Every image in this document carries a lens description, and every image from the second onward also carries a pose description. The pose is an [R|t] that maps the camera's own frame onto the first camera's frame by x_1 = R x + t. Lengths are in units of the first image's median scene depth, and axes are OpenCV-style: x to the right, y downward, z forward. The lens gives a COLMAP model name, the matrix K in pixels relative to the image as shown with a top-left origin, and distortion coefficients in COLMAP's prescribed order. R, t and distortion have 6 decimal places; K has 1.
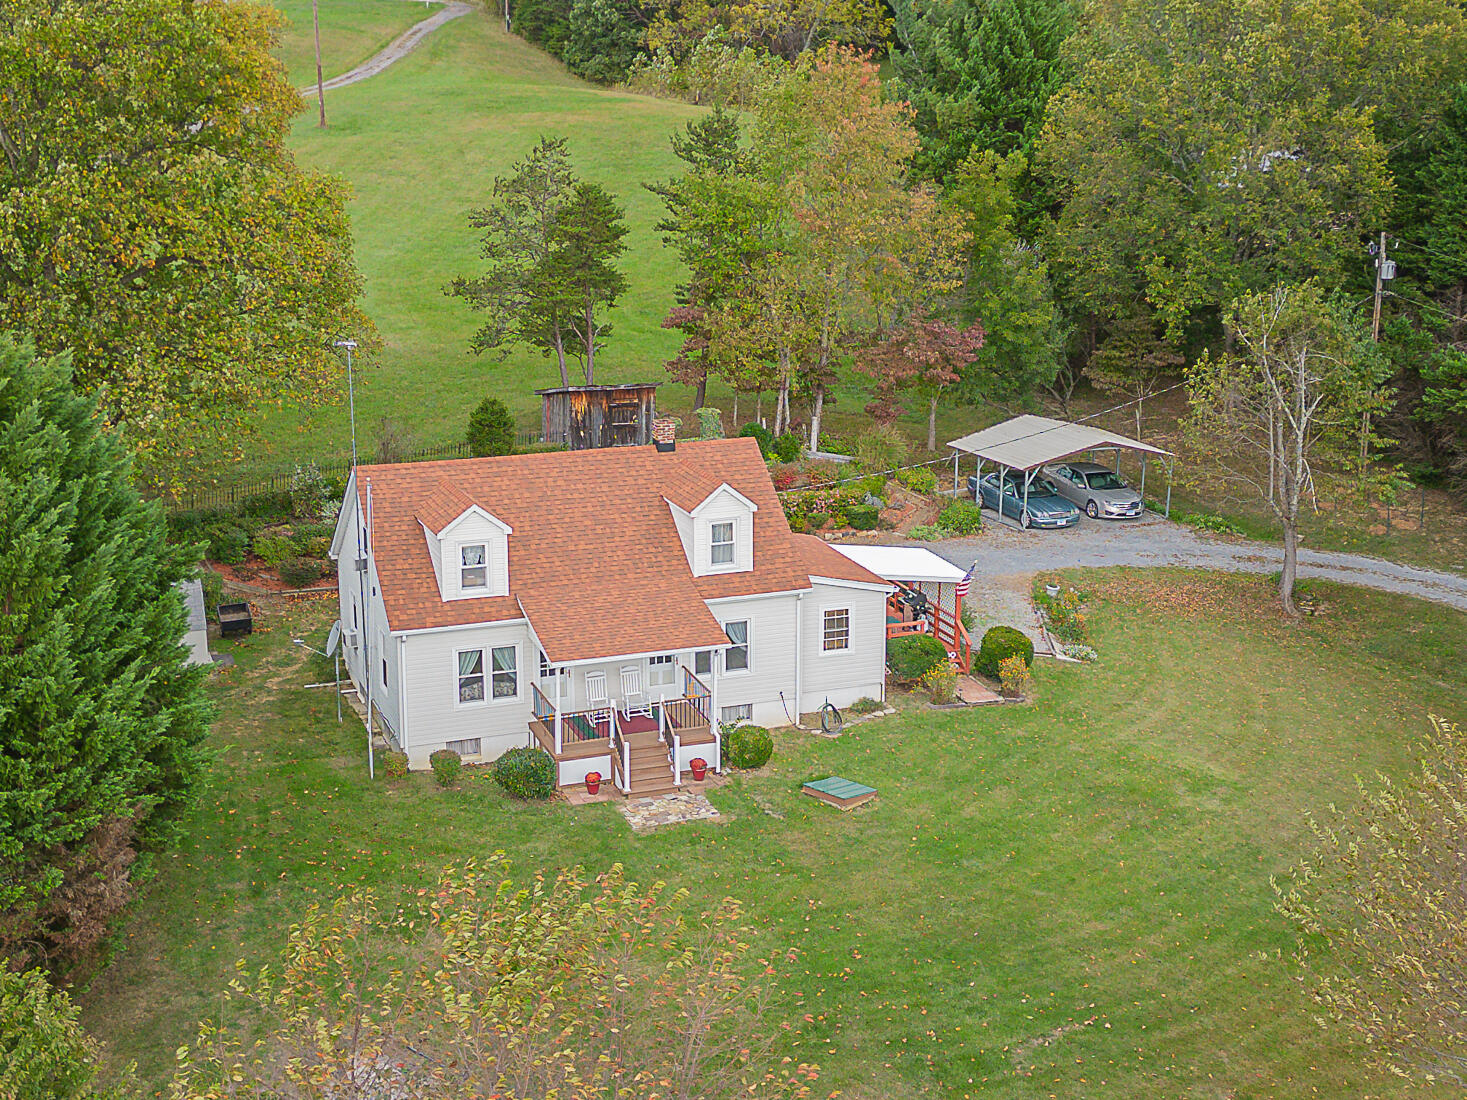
lens RADIAL K [[2035.4, 0, 733.5], [0, 2035.4, 550.0], [0, 0, 1]] dist [0.222763, -0.713661]
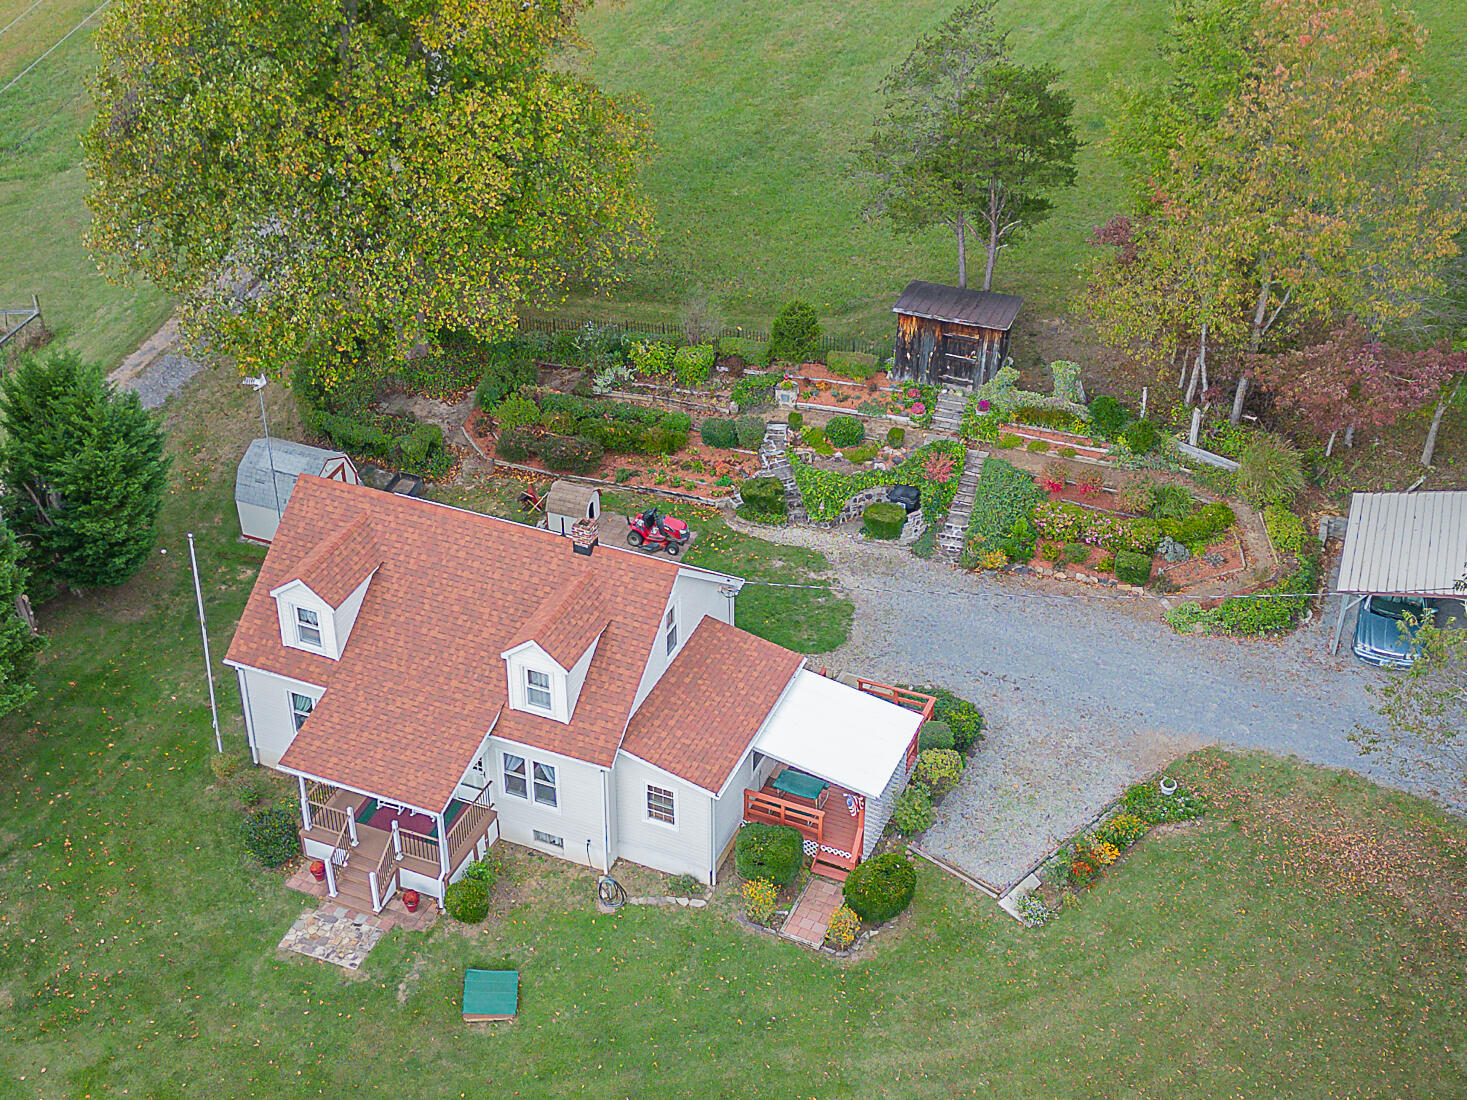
lens RADIAL K [[2035.4, 0, 733.5], [0, 2035.4, 550.0], [0, 0, 1]] dist [0.222763, -0.713661]
pose [[0.721164, 0.401027, -0.564889, 0.571692], [-0.170761, 0.893155, 0.416070, -0.472765], [0.671389, -0.203594, 0.712591, 0.394129]]
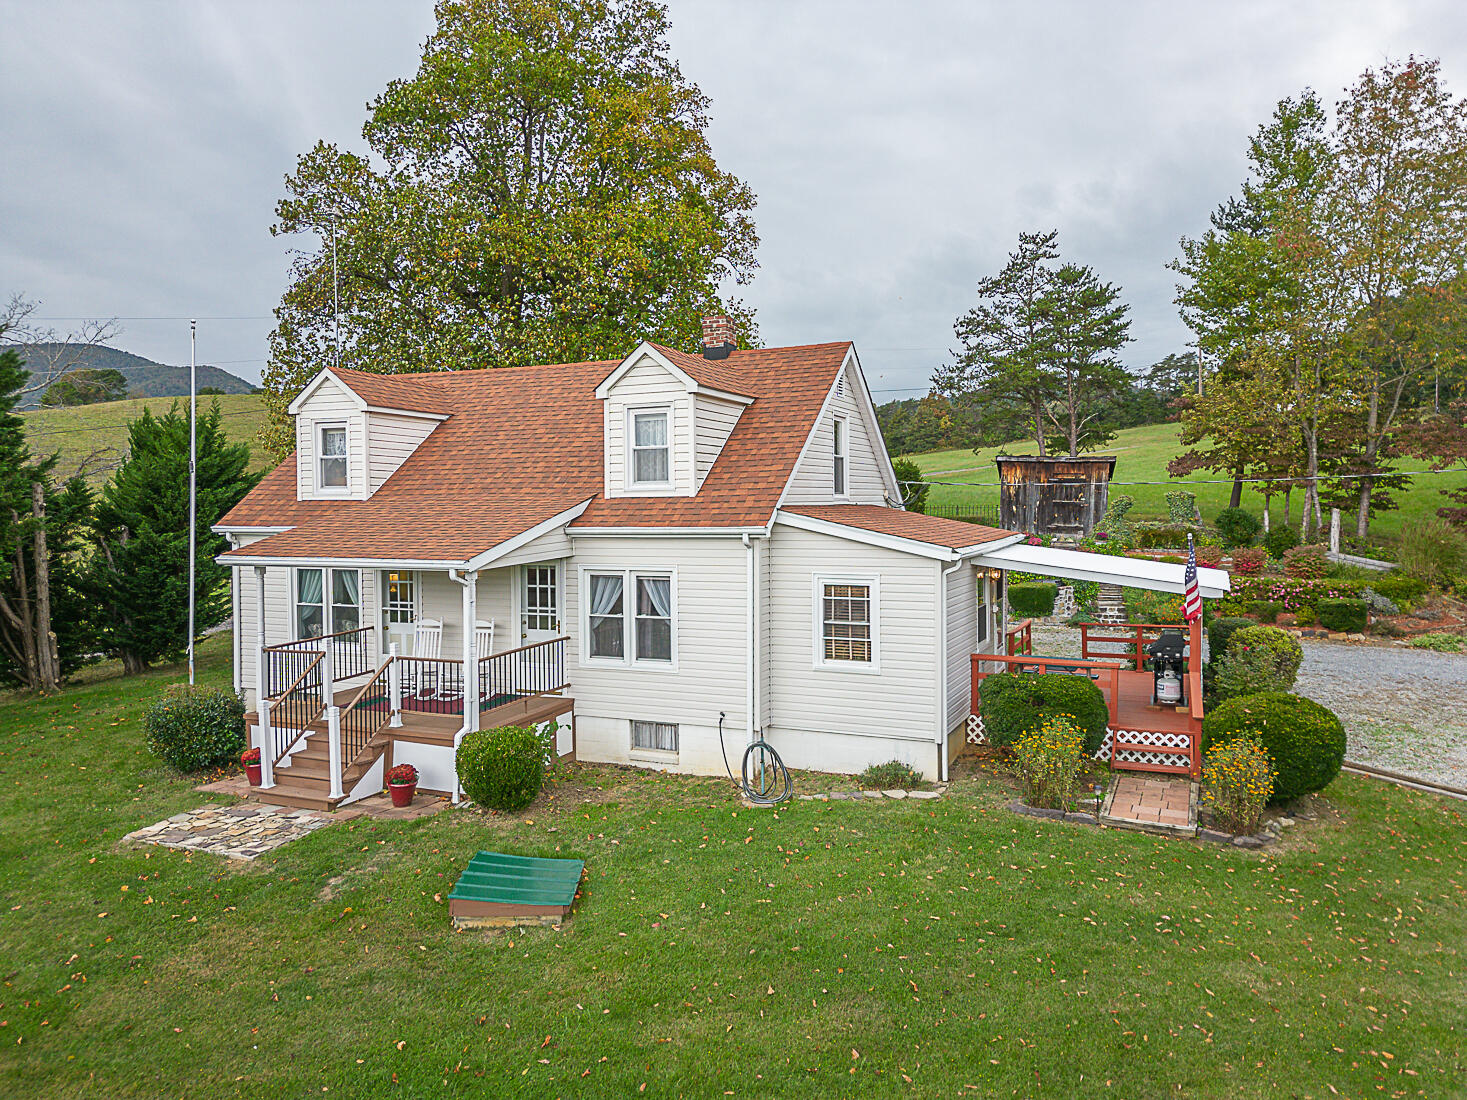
lens RADIAL K [[1023.4, 0, 733.5], [0, 1023.4, 550.0], [0, 0, 1]] dist [0.069614, -0.065253]
pose [[0.710670, 0.024151, -0.703111, 0.229662], [-0.166664, 0.976741, -0.134905, 0.064363], [0.683500, 0.213056, 0.698166, 0.806582]]
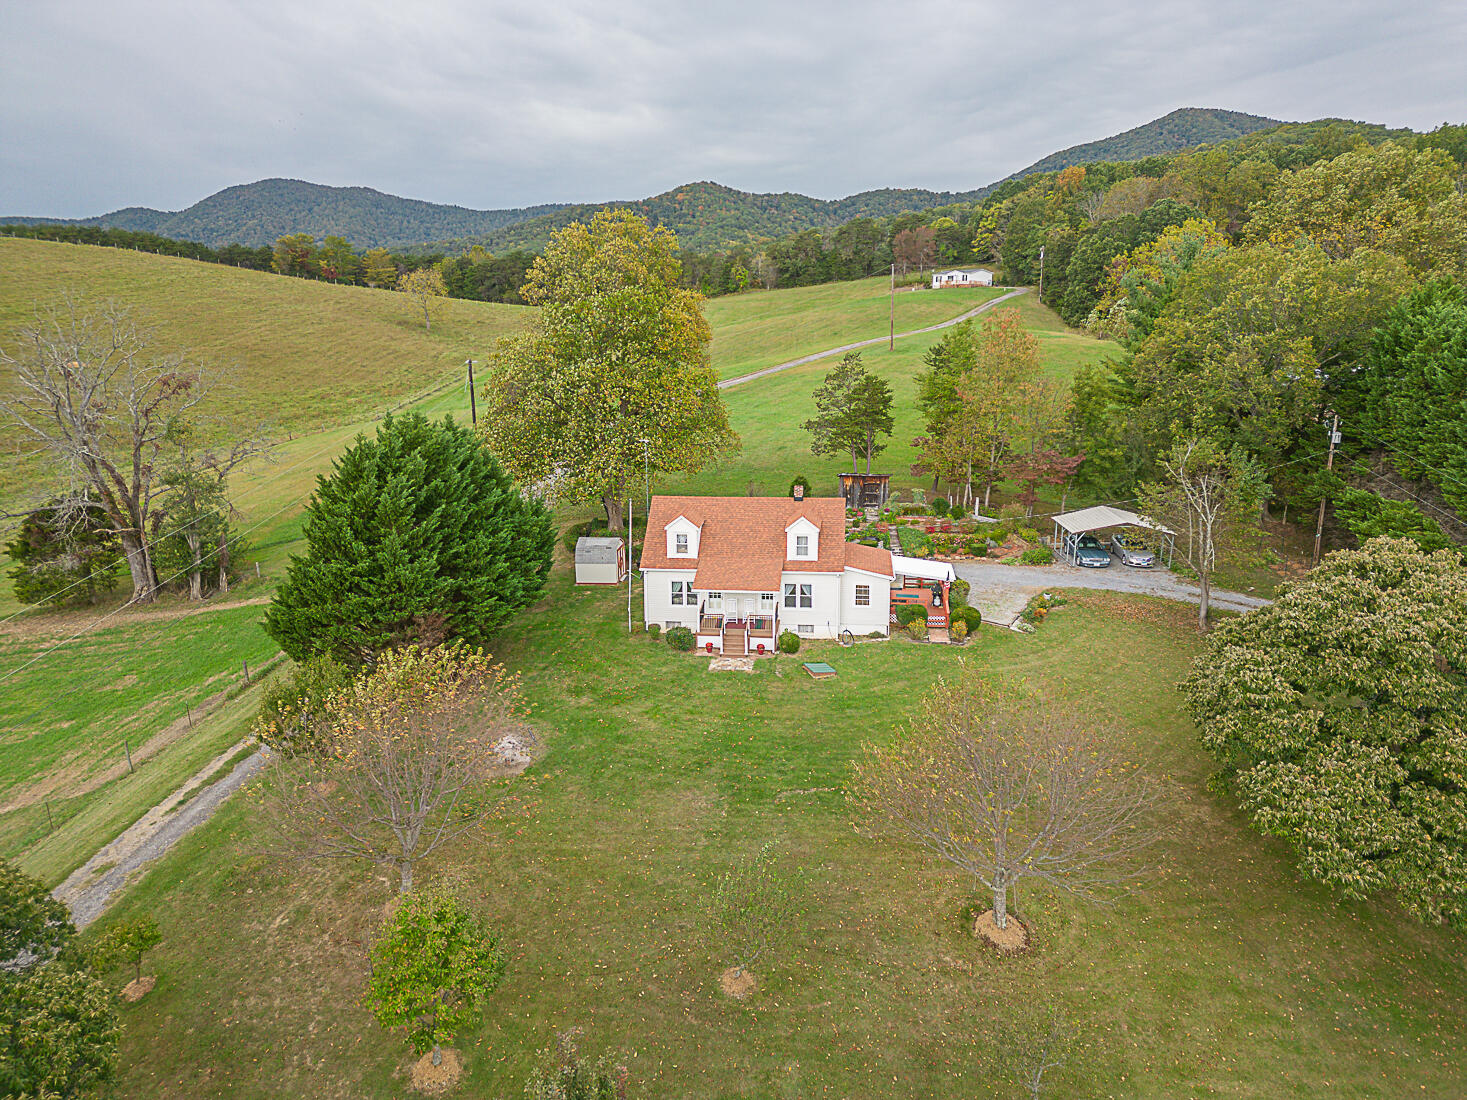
lens RADIAL K [[1035.1, 0, 727.0], [0, 1035.1, 519.3], [0, 0, 1]] dist [0.091304, -0.000583]
pose [[0.886988, 0.085317, -0.453844, 0.403585], [-0.104852, 0.994325, -0.018000, -0.002932], [0.449732, 0.063552, 0.890899, 0.020799]]
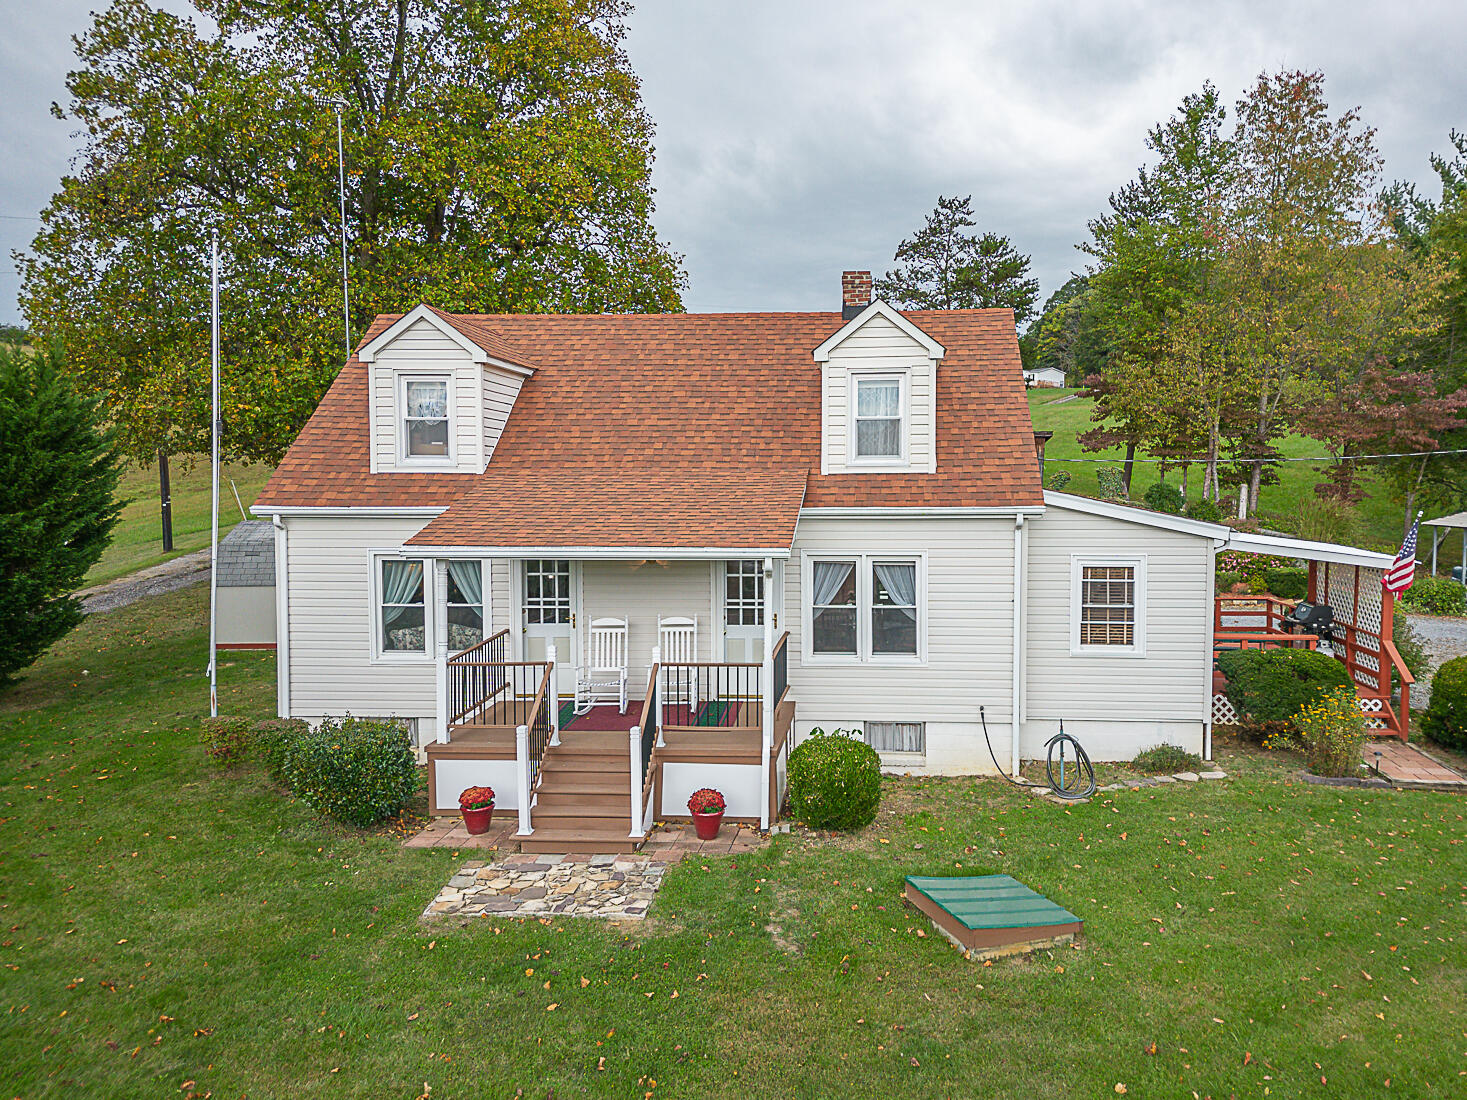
lens RADIAL K [[1128.3, 0, 809.7], [0, 1128.3, 550.6], [0, 0, 1]] dist [0.089809, -0.112216]
pose [[0.910527, 0.026708, -0.412585, 0.104609], [-0.100989, 0.982052, -0.159299, 0.082526], [0.400925, 0.186712, 0.896882, 0.723260]]
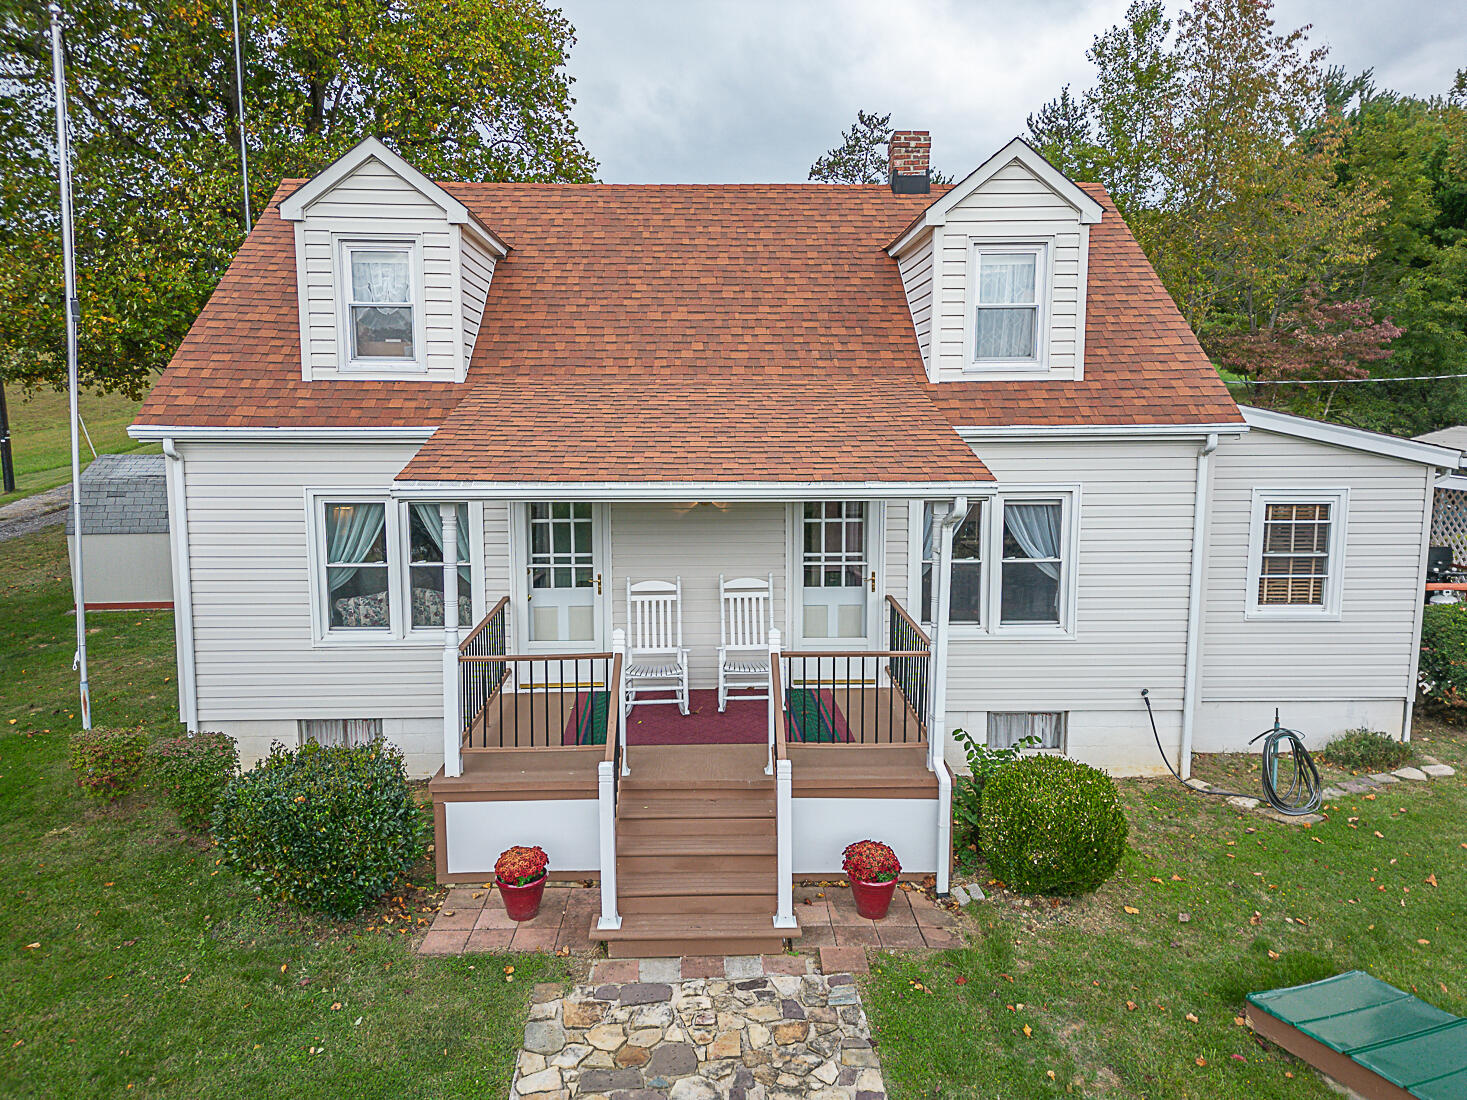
lens RADIAL K [[1023.4, 0, 733.5], [0, 1023.4, 550.0], [0, 0, 1]] dist [0.069614, -0.065253]
pose [[0.945835, 0.039831, -0.322195, 0.011356], [-0.078717, 0.990967, -0.108573, 0.072066], [0.314960, 0.128054, 0.940427, 0.792376]]
